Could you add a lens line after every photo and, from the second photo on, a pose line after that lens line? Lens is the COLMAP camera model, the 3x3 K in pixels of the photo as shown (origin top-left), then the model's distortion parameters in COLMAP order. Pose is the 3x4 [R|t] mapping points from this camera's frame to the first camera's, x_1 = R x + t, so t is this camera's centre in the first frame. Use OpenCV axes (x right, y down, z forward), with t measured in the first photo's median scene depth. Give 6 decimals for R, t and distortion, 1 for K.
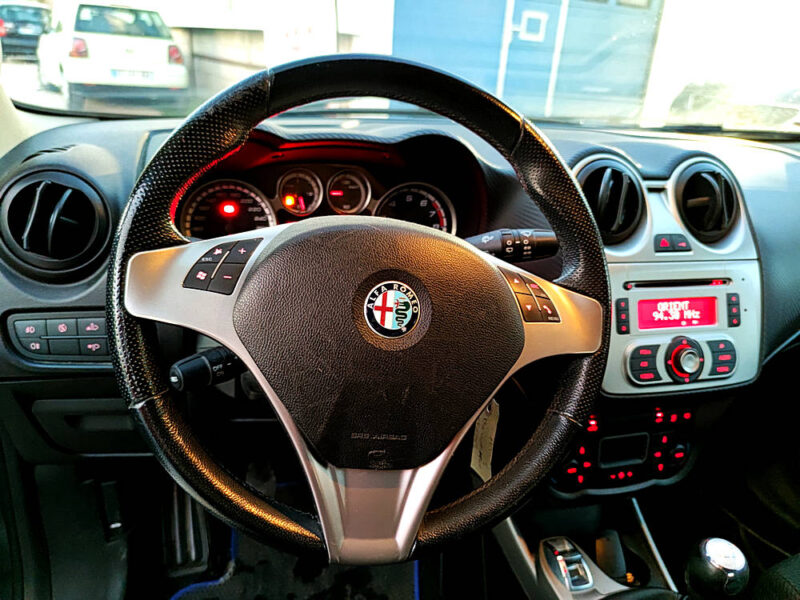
lens RADIAL K [[599.5, 0, 398.6], [0, 599.5, 307.9], [0, 0, 1]] dist [0.038657, -0.041095]
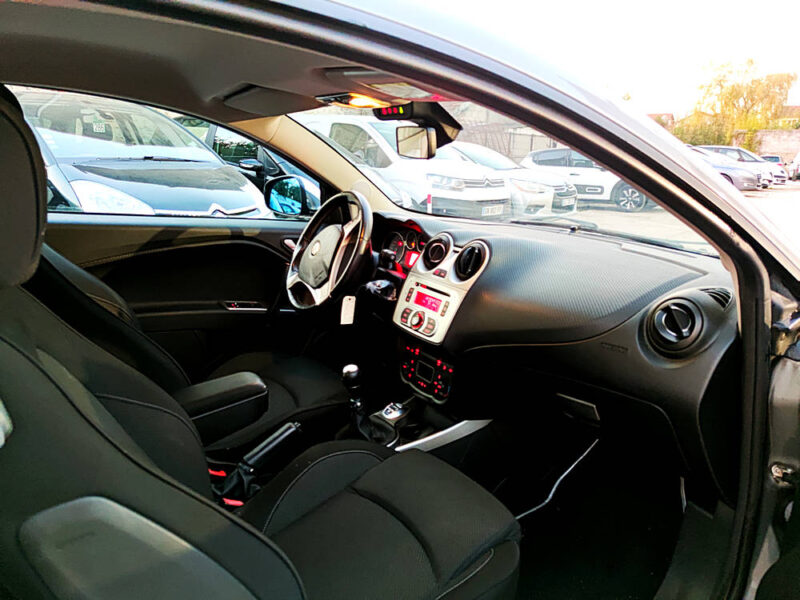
lens RADIAL K [[599.5, 0, 397.2], [0, 599.5, 292.9], [0, 0, 1]] dist [0.038657, -0.041095]
pose [[0.266507, 0.160151, -0.950434, 2.453982], [-0.385915, 0.921334, 0.047035, -0.079909], [0.883201, 0.354252, 0.307347, 0.204376]]
